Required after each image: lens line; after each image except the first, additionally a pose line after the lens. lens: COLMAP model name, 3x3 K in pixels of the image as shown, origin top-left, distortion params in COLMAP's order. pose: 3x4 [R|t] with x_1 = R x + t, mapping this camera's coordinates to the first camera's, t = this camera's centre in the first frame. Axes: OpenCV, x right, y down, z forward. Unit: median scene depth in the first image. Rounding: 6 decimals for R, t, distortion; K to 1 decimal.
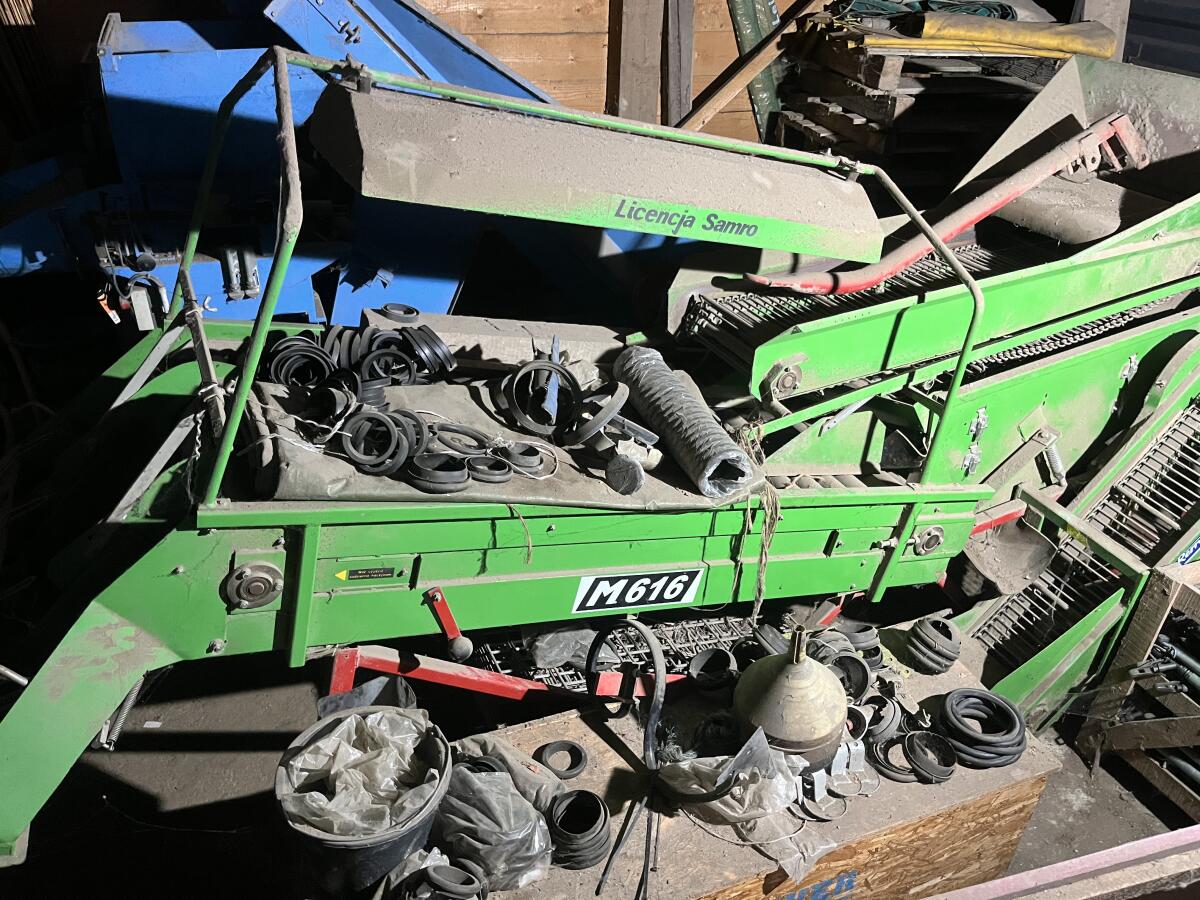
lens RADIAL K [[906.8, 0, 599.3], [0, 906.8, 452.6], [0, 0, 1]] dist [0.038191, -0.050609]
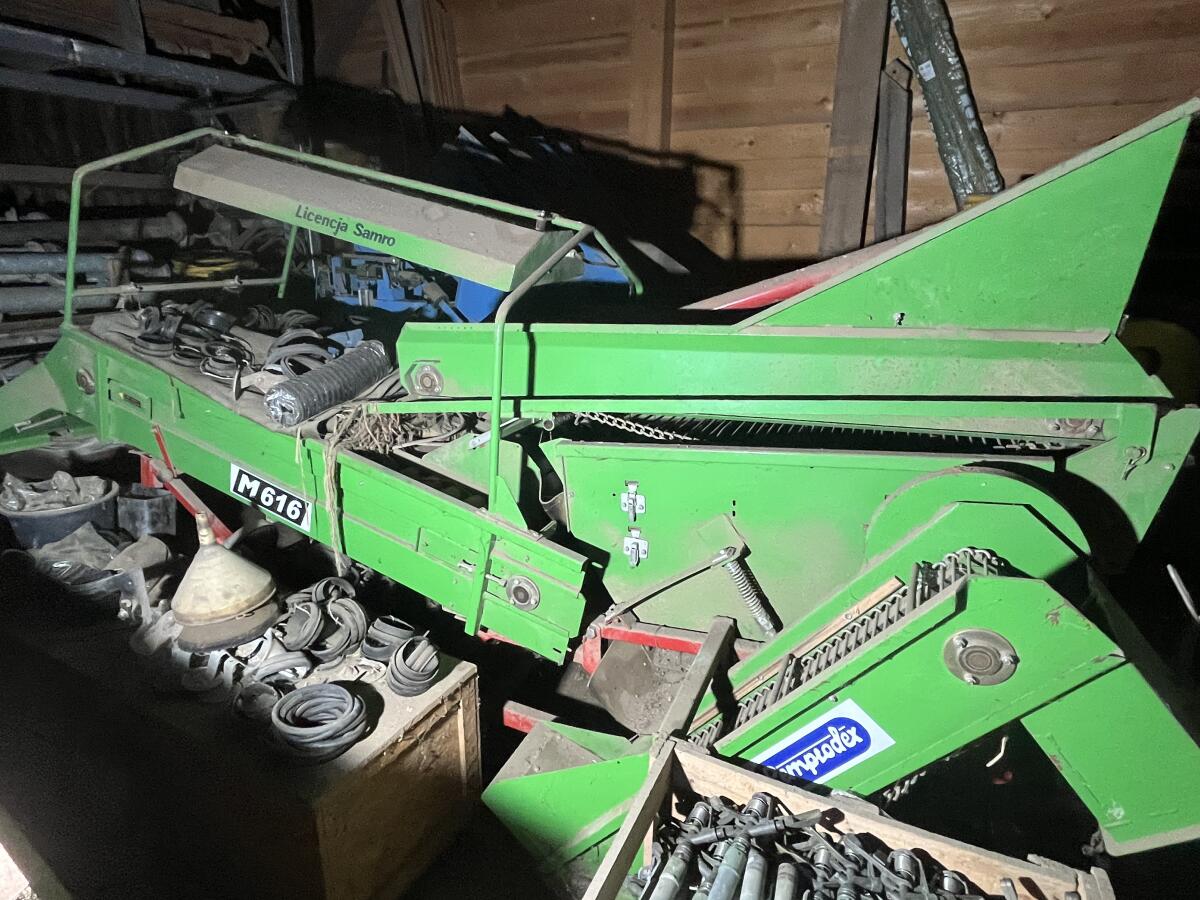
lens RADIAL K [[711.3, 0, 601.1], [0, 711.3, 445.5], [0, 0, 1]] dist [-0.001809, -0.000203]
pose [[0.635935, 0.192781, -0.747277, 1.114188], [-0.387326, 0.917242, -0.092988, -0.006254], [0.667507, 0.348574, 0.657975, 0.628803]]
